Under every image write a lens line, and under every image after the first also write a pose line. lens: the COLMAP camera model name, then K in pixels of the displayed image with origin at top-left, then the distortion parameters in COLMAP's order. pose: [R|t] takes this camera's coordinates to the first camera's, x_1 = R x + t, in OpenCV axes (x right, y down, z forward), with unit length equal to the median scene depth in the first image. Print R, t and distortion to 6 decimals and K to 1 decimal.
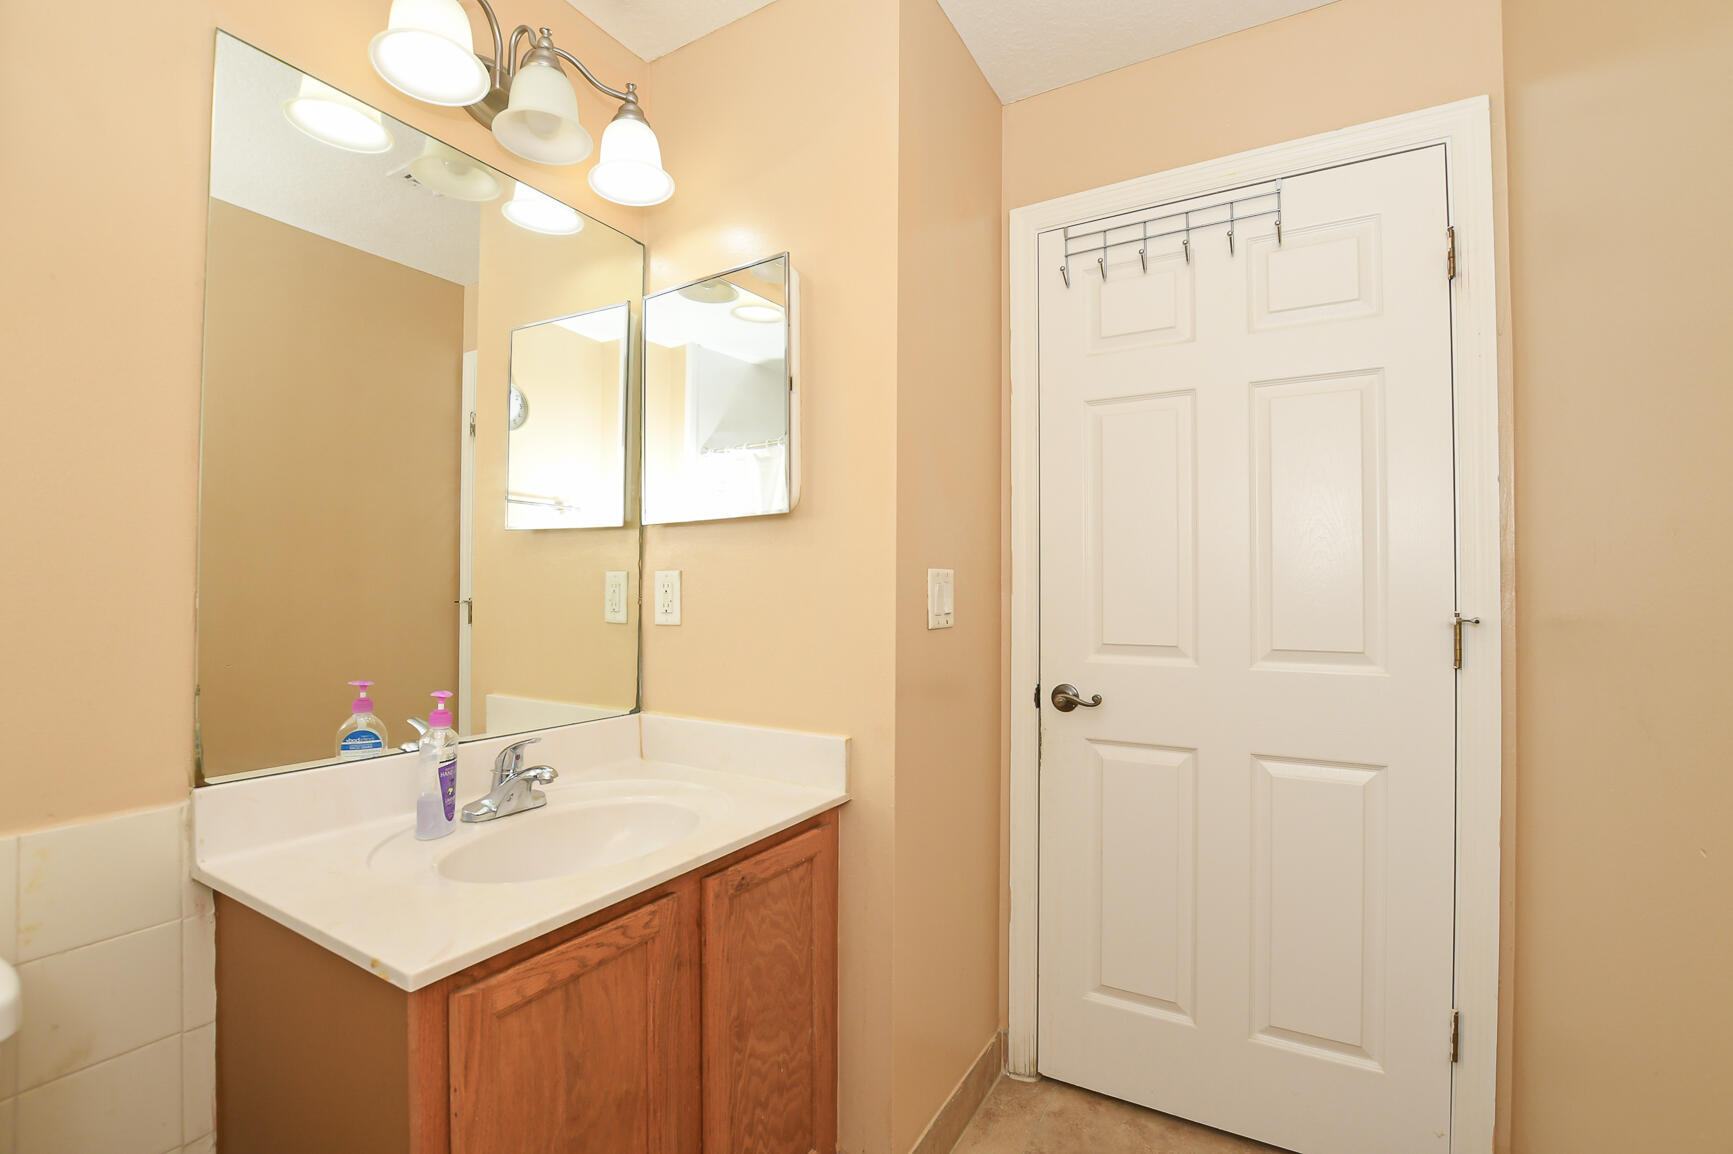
lens RADIAL K [[771.6, 0, 866.5], [0, 771.6, 577.0], [0, 0, 1]] dist [-0.023808, 0.000776]
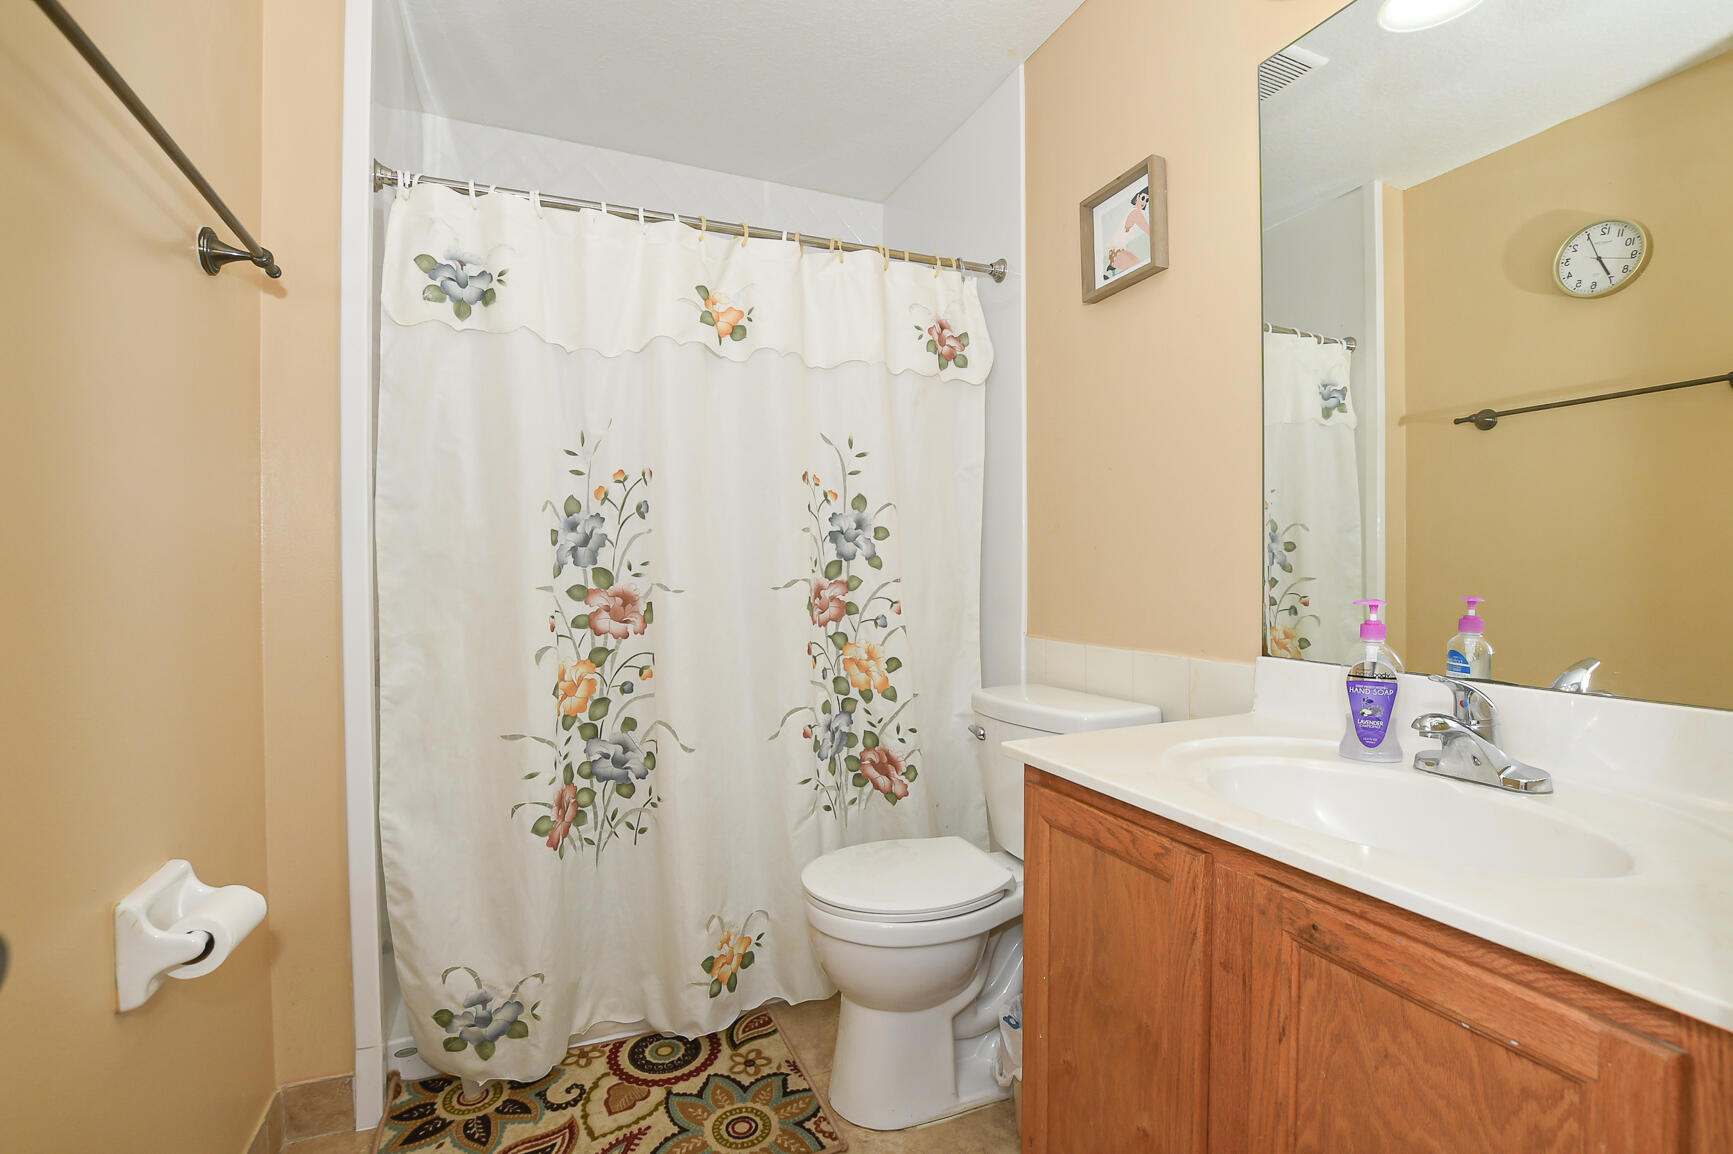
lens RADIAL K [[793.4, 0, 873.2], [0, 793.4, 564.3], [0, 0, 1]] dist [-0.023655, 0.000454]
pose [[-0.575244, -0.004947, -0.817967, 0.532711], [0.012441, 0.999813, -0.014796, 0.117256], [0.817887, -0.018687, -0.575075, 1.076736]]
